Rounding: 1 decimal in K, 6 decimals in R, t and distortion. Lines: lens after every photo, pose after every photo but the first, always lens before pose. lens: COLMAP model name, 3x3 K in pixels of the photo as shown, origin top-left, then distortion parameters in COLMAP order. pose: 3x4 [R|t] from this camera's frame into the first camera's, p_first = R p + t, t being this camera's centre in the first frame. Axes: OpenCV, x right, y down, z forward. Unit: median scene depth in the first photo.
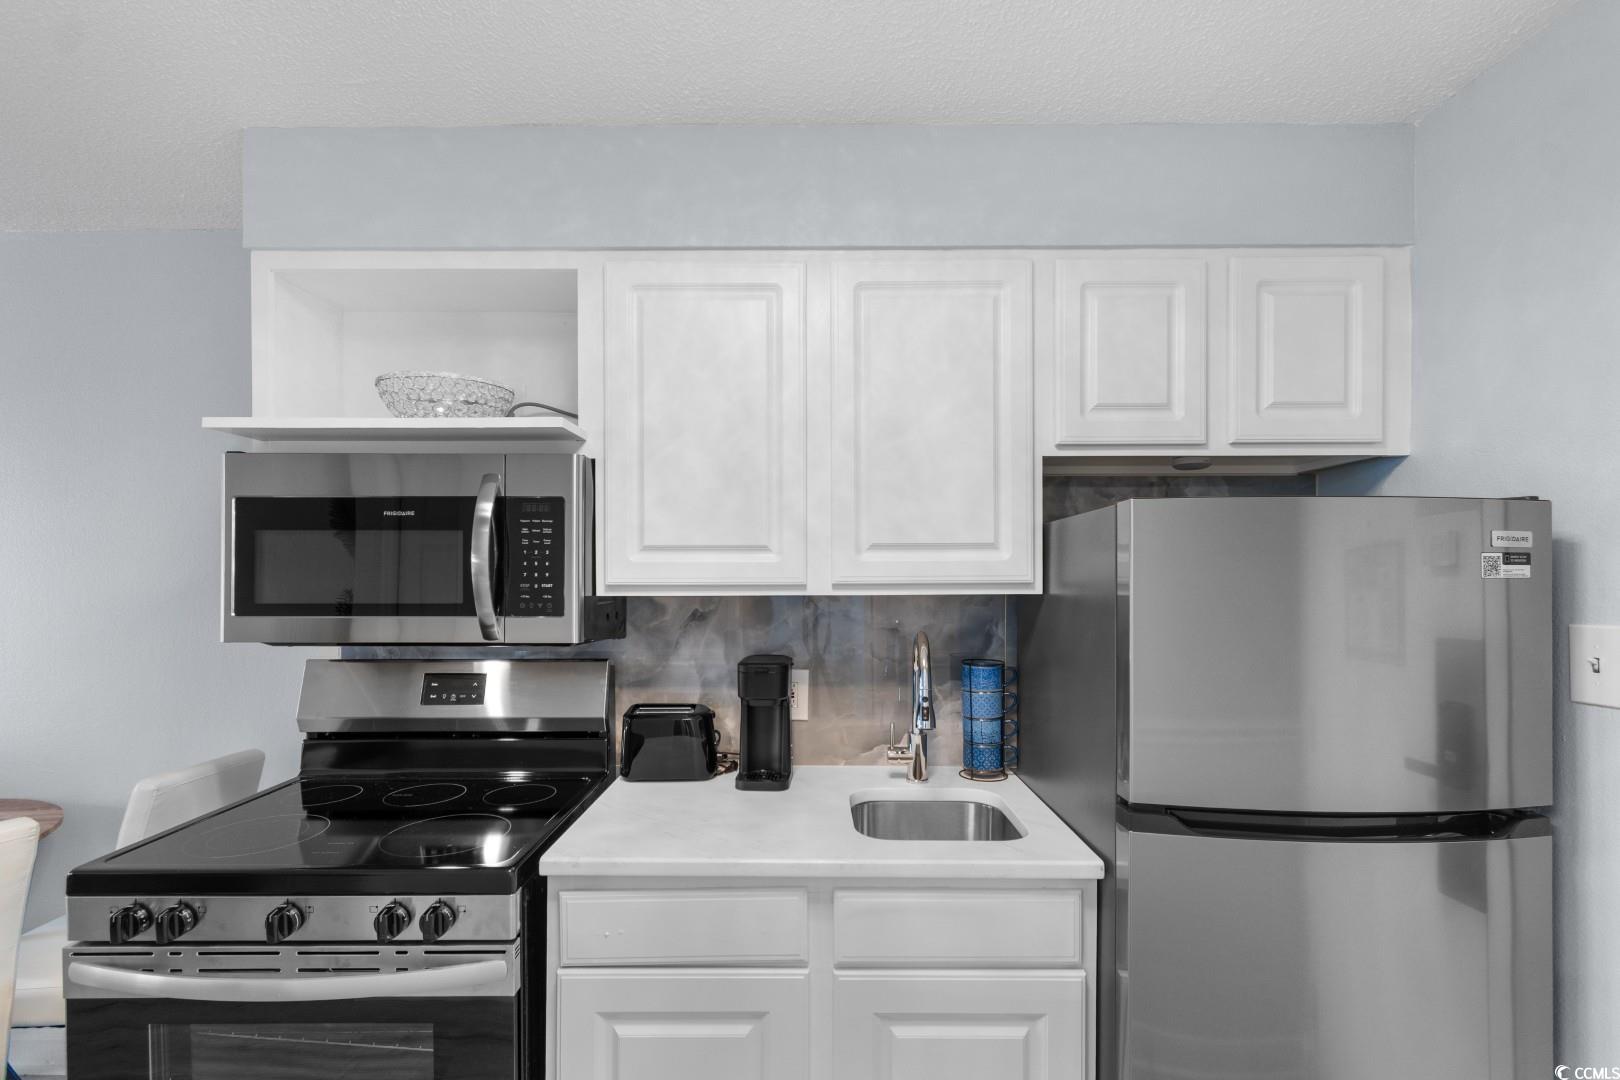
lens RADIAL K [[729.6, 0, 811.1], [0, 729.6, 578.6], [0, 0, 1]] dist [0.000605, 0.000026]
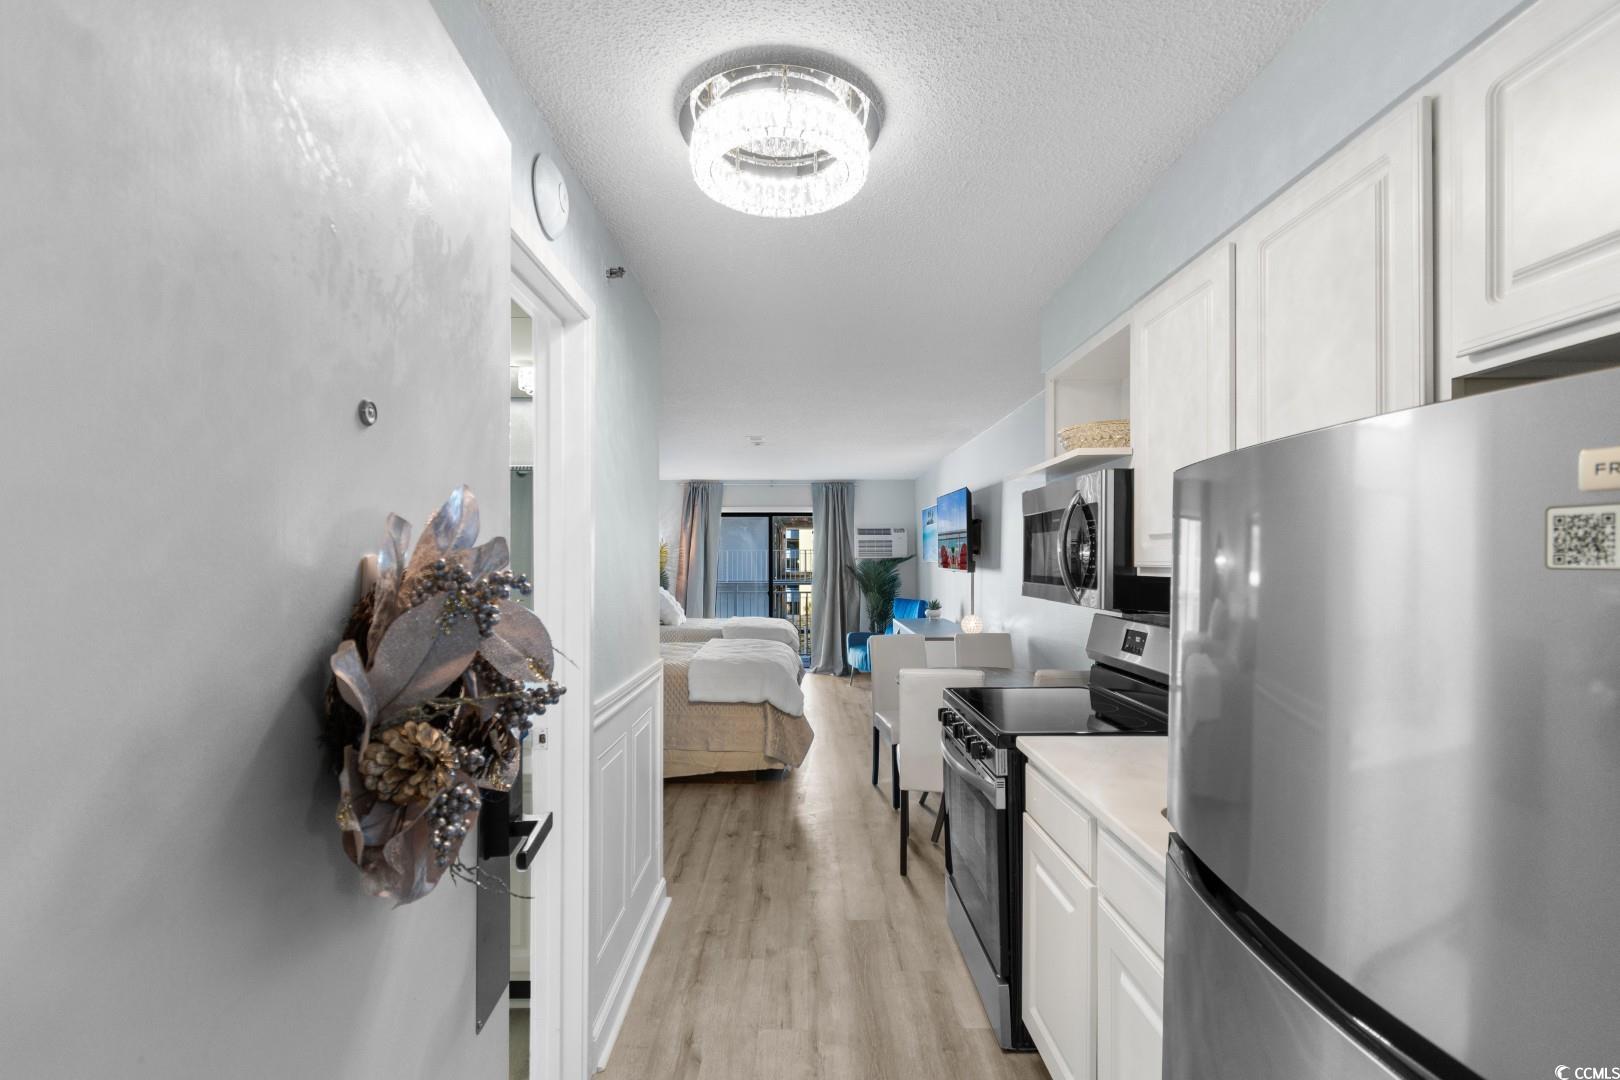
lens RADIAL K [[728.6, 0, 813.2], [0, 728.6, 554.9], [0, 0, 1]] dist [-0.002005, -0.000120]
pose [[0.020246, -0.004922, -0.999783, 0.961656], [-0.003542, 0.999981, -0.004995, -0.003977], [0.999789, 0.003643, 0.020228, 0.413842]]
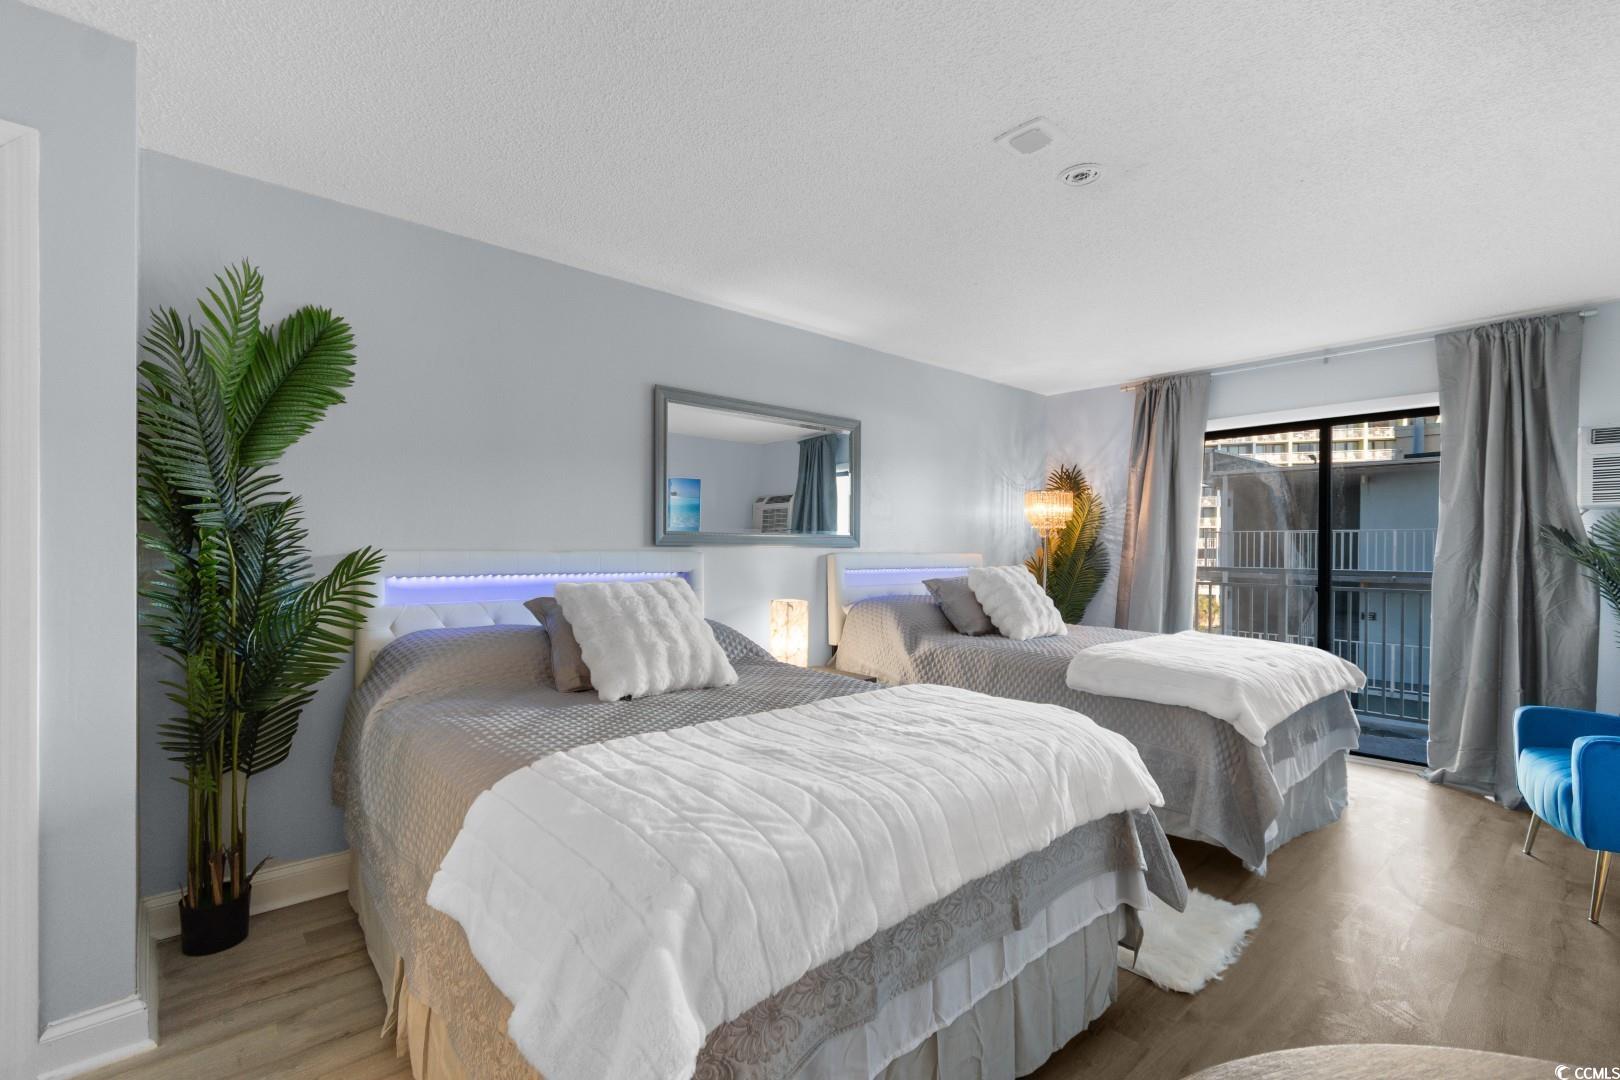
lens RADIAL K [[716.5, 0, 812.4], [0, 716.5, 553.3], [0, 0, 1]] dist [0.002232, -0.000040]
pose [[-0.745479, -0.002988, -0.666522, -1.634388], [-0.012375, 0.999880, 0.009360, 0.135379], [0.666414, 0.015226, -0.745427, 0.932738]]
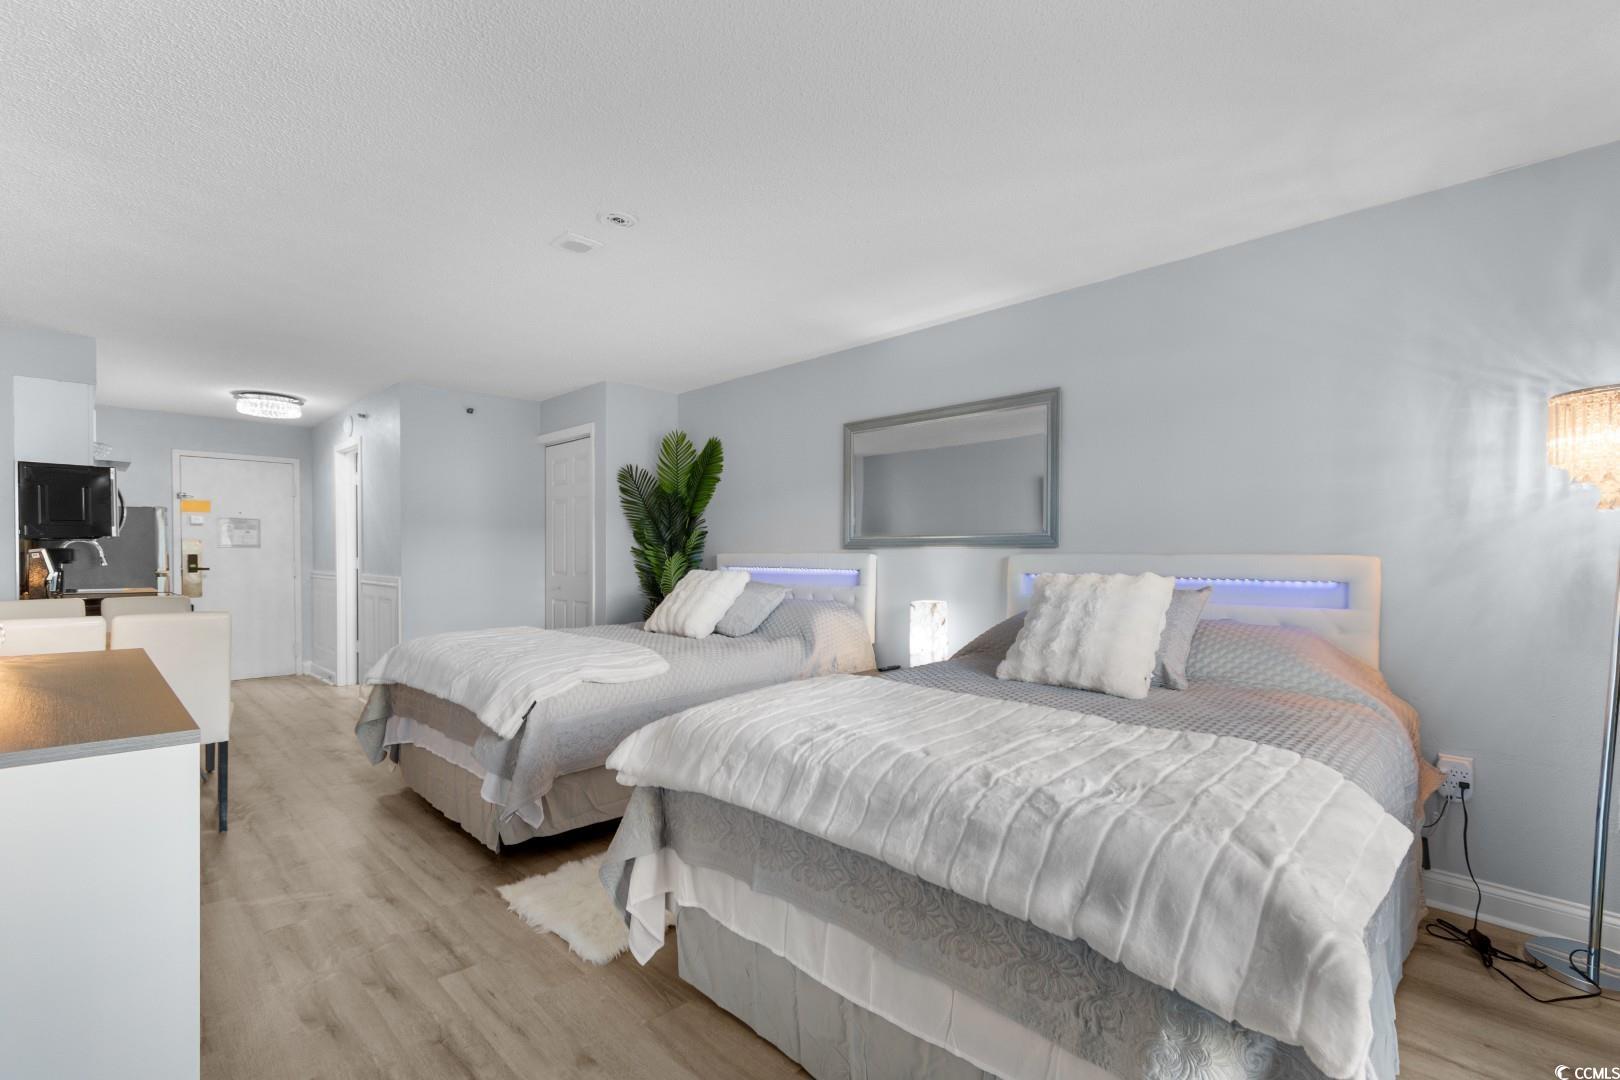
lens RADIAL K [[716.5, 0, 812.4], [0, 716.5, 553.3], [0, 0, 1]] dist [0.002232, -0.000040]
pose [[-0.719725, -0.001220, 0.694259, -4.474590], [0.005297, 0.999960, 0.007248, 0.136260], [-0.694239, 0.008894, -0.719689, 1.095825]]
